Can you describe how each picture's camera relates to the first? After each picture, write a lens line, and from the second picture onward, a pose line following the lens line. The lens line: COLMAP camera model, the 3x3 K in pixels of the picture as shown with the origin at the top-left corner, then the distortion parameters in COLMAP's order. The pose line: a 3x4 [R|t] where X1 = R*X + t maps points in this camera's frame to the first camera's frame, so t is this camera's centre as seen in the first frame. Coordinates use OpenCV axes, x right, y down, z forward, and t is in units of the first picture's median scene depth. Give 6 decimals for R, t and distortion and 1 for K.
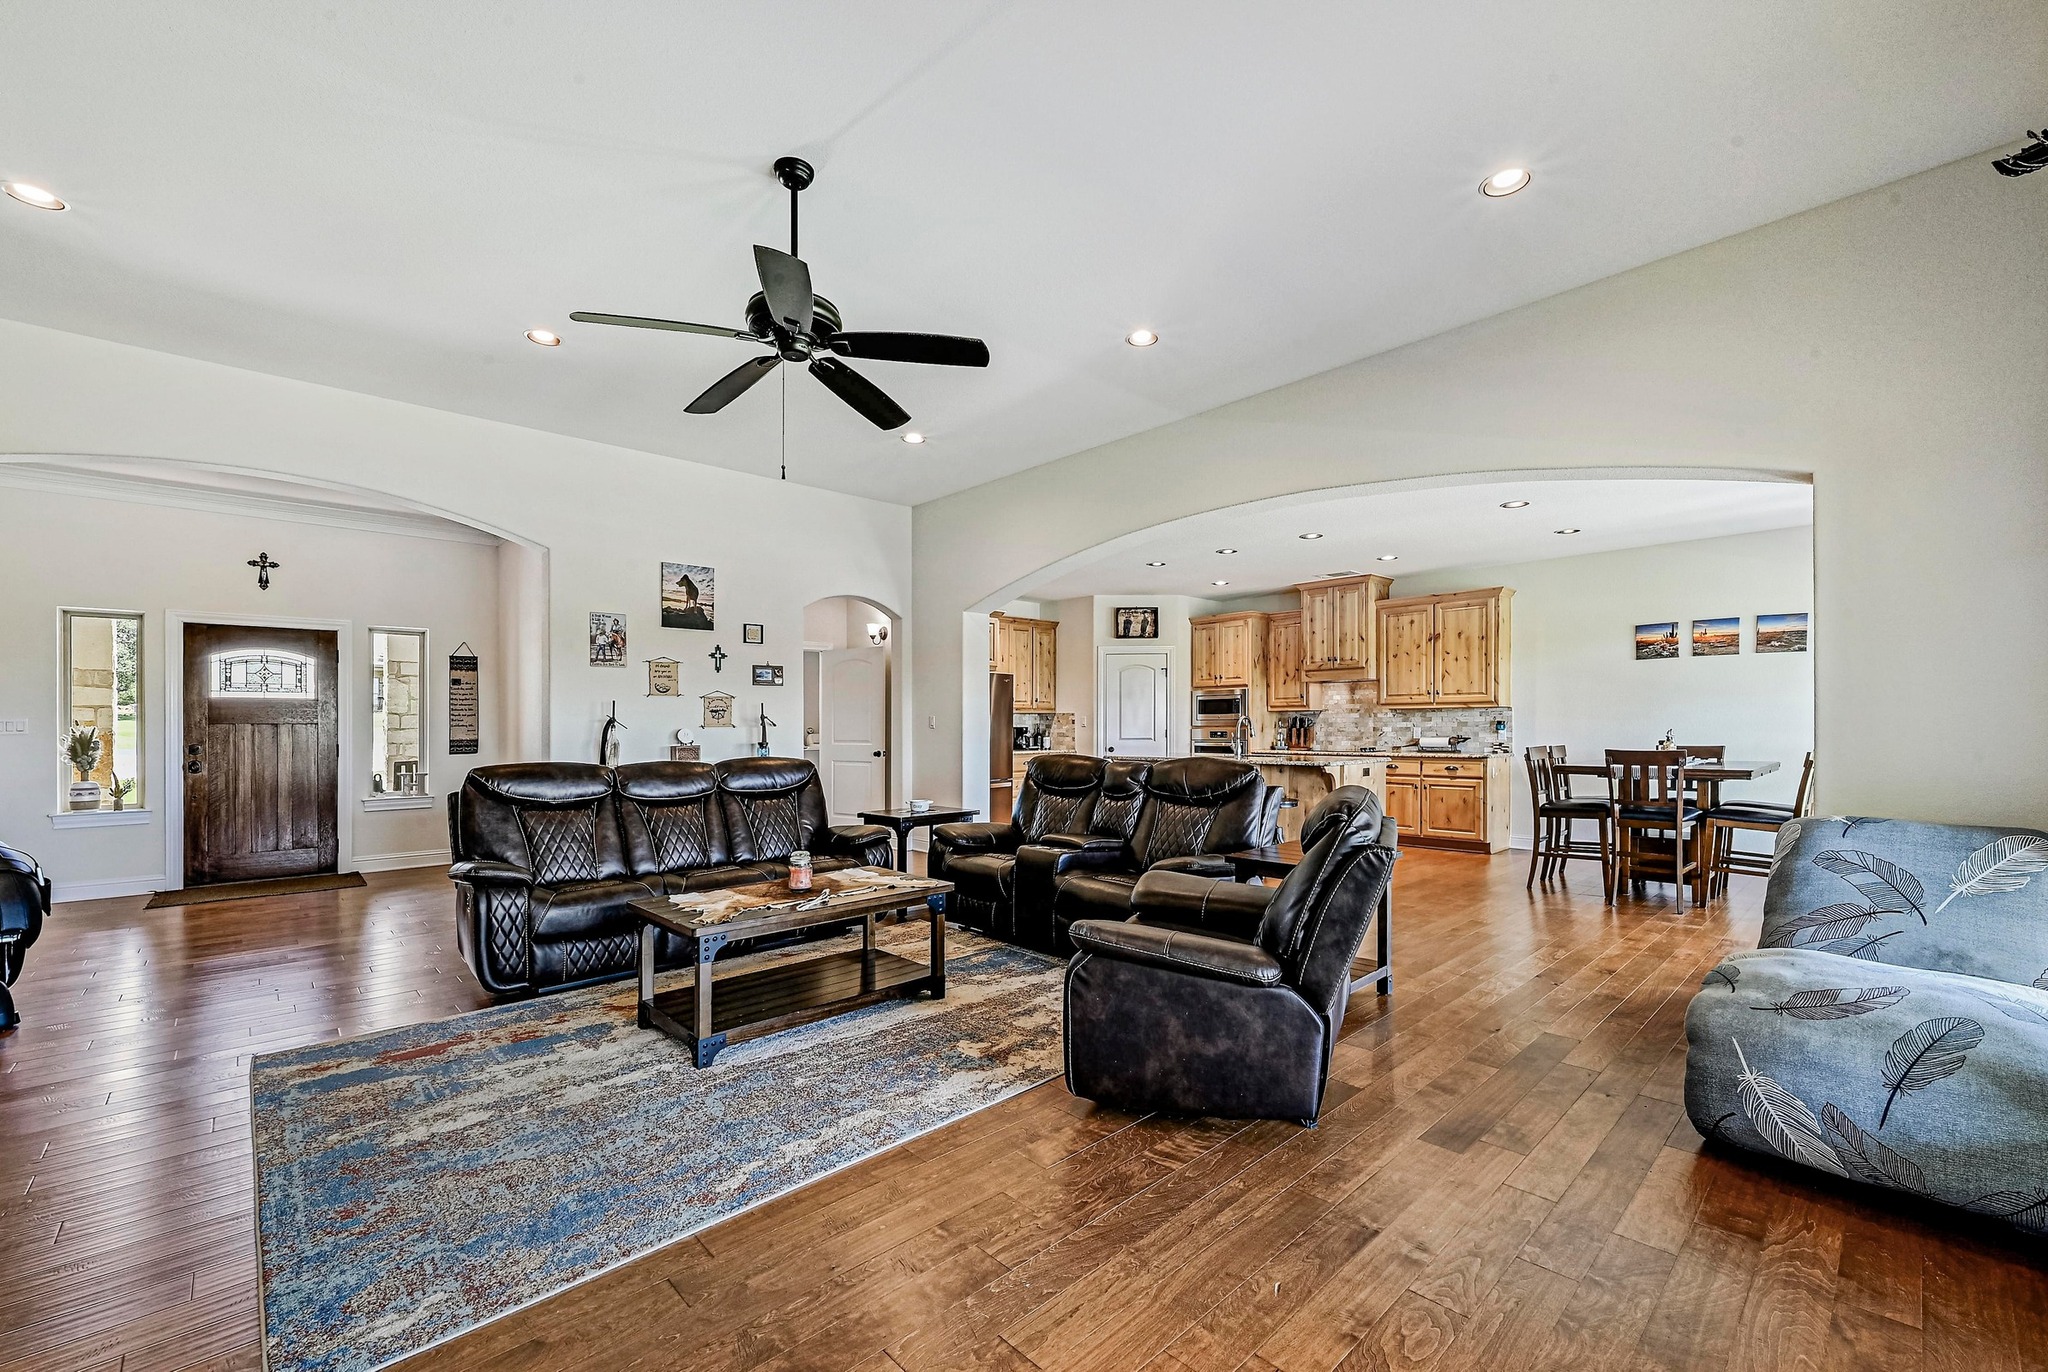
lens RADIAL K [[830.6, 0, 1017.9], [0, 830.6, 727.3], [0, 0, 1]] dist [-0.001455, 0.000892]
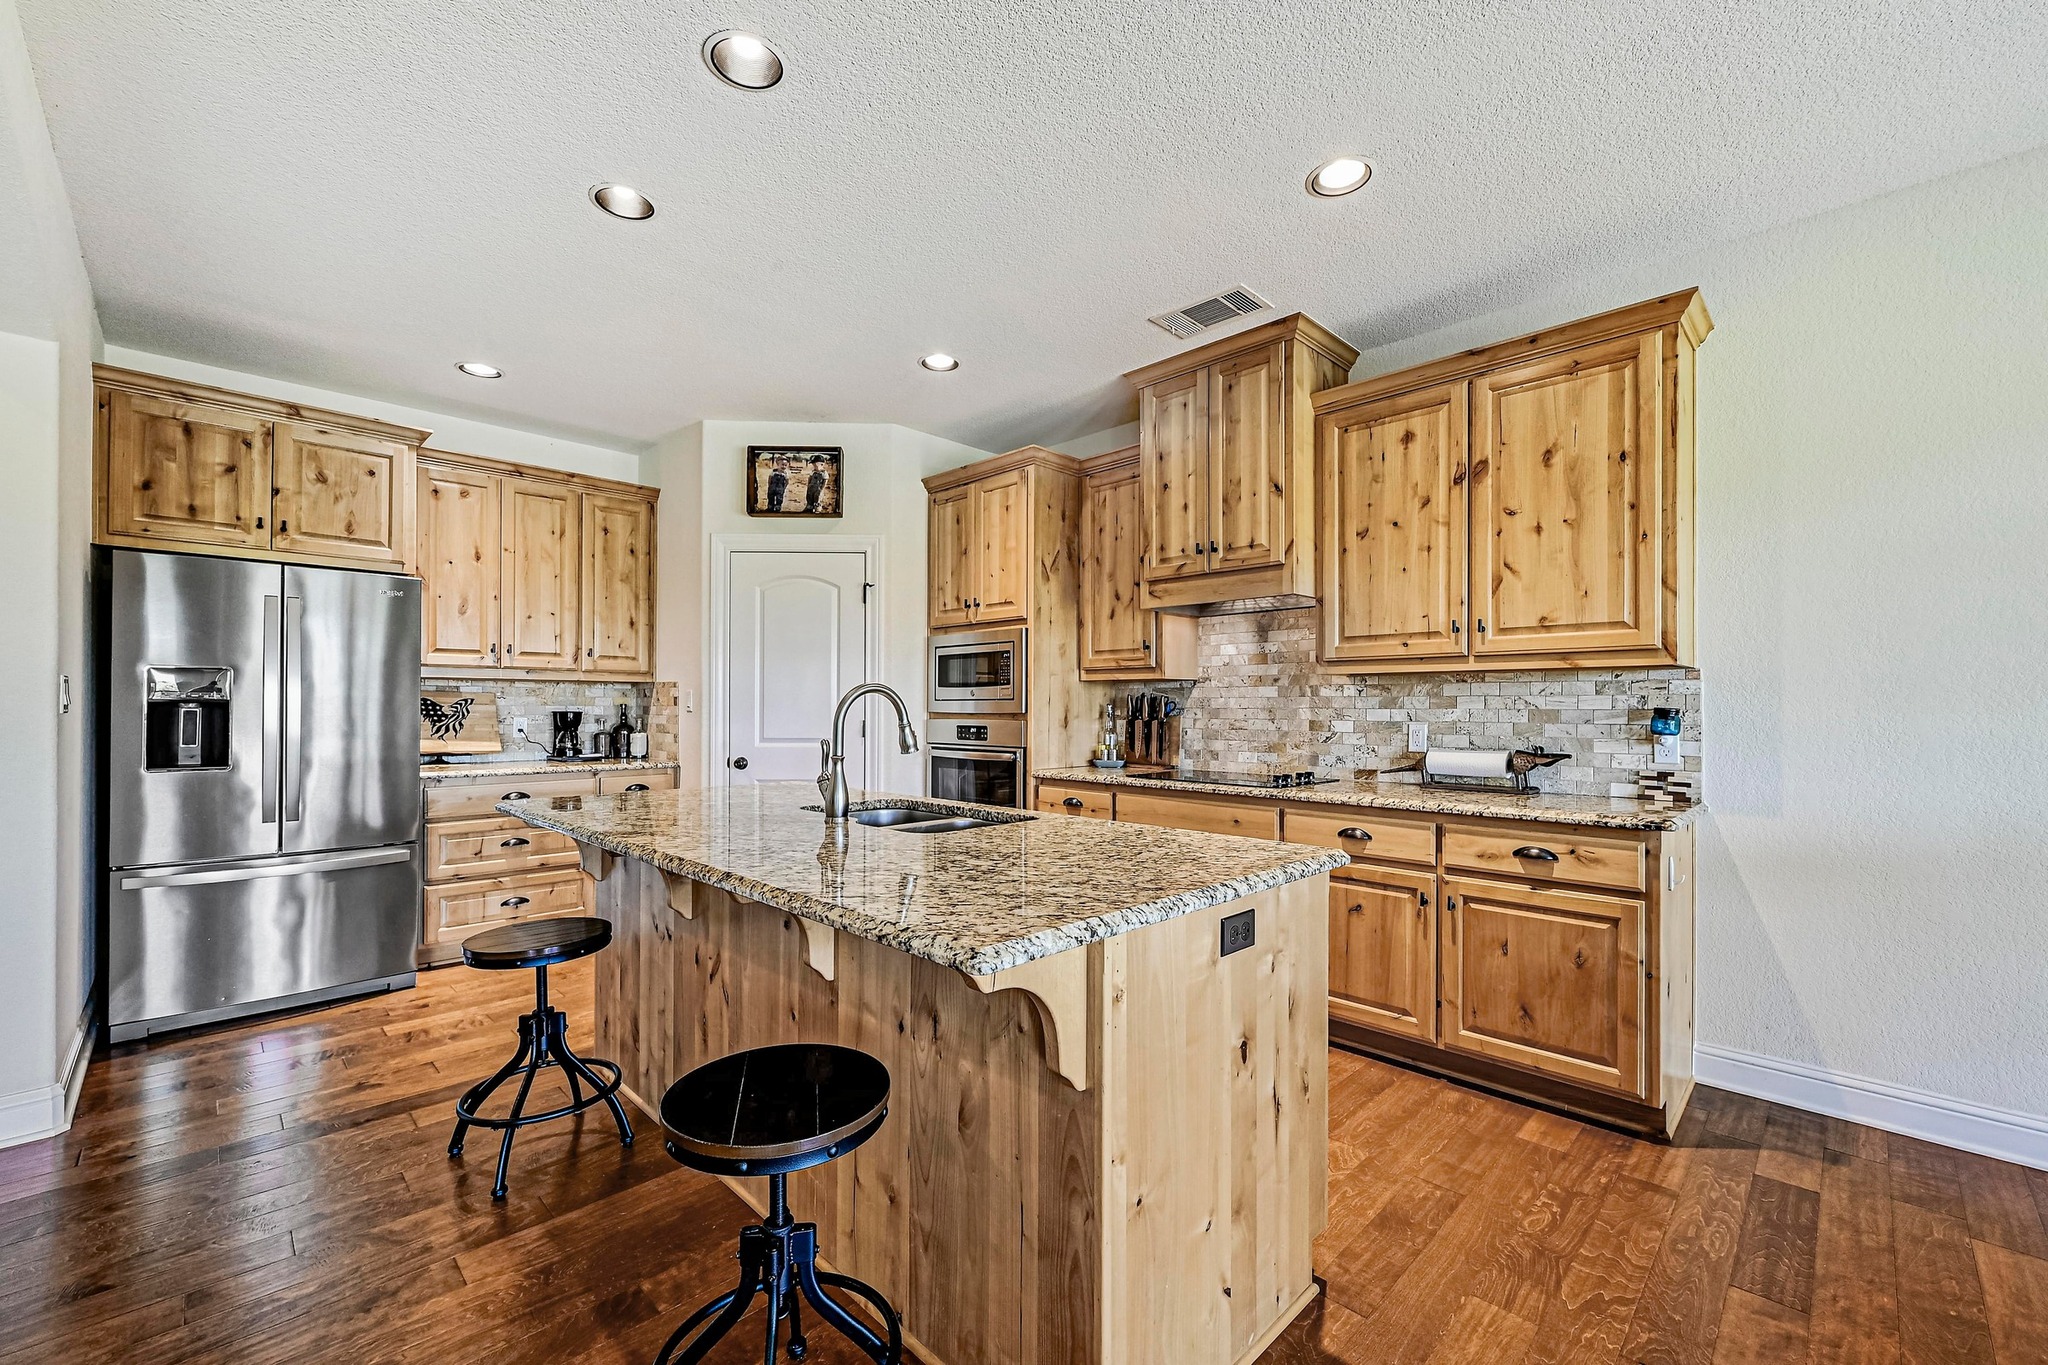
lens RADIAL K [[830.6, 0, 1027.4], [0, 830.6, 700.2], [0, 0, 1]] dist [-0.001455, 0.000892]
pose [[0.998646, 0.008895, 0.051263, 0.274999], [-0.008384, 0.999913, -0.010165, -0.004937], [-0.051349, 0.009722, 0.998633, 0.613034]]
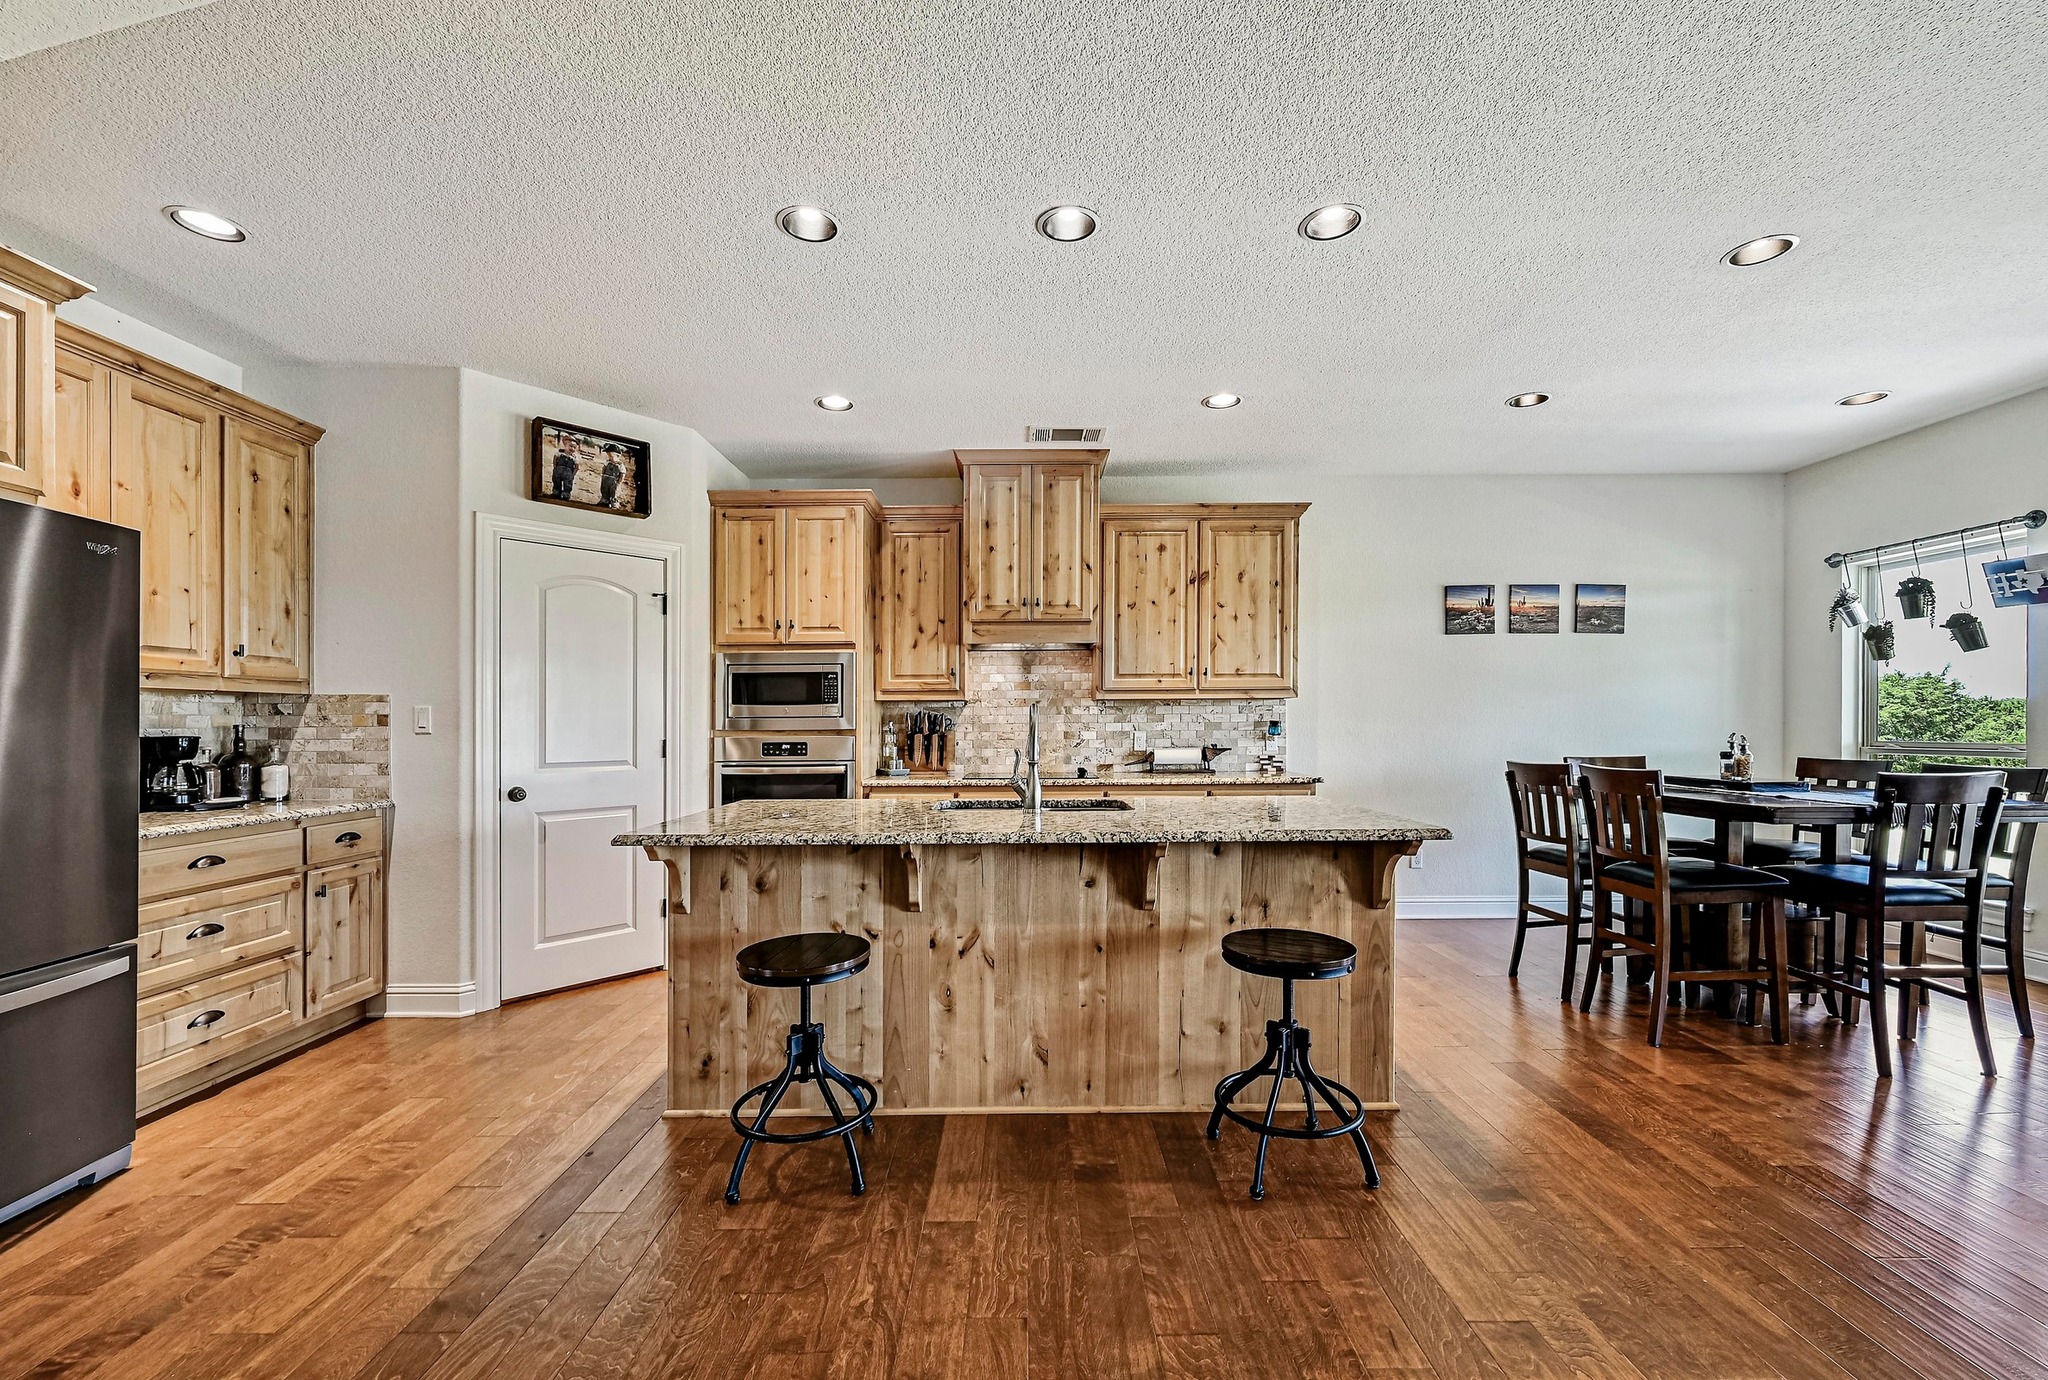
lens RADIAL K [[830.6, 0, 1022.8], [0, 830.6, 728.1], [0, 0, 1]] dist [-0.001455, 0.000892]
pose [[0.671818, -0.002914, 0.740711, -0.012913], [0.003628, 0.999993, 0.000644, -0.003183], [-0.740707, 0.002254, 0.671824, 0.654772]]
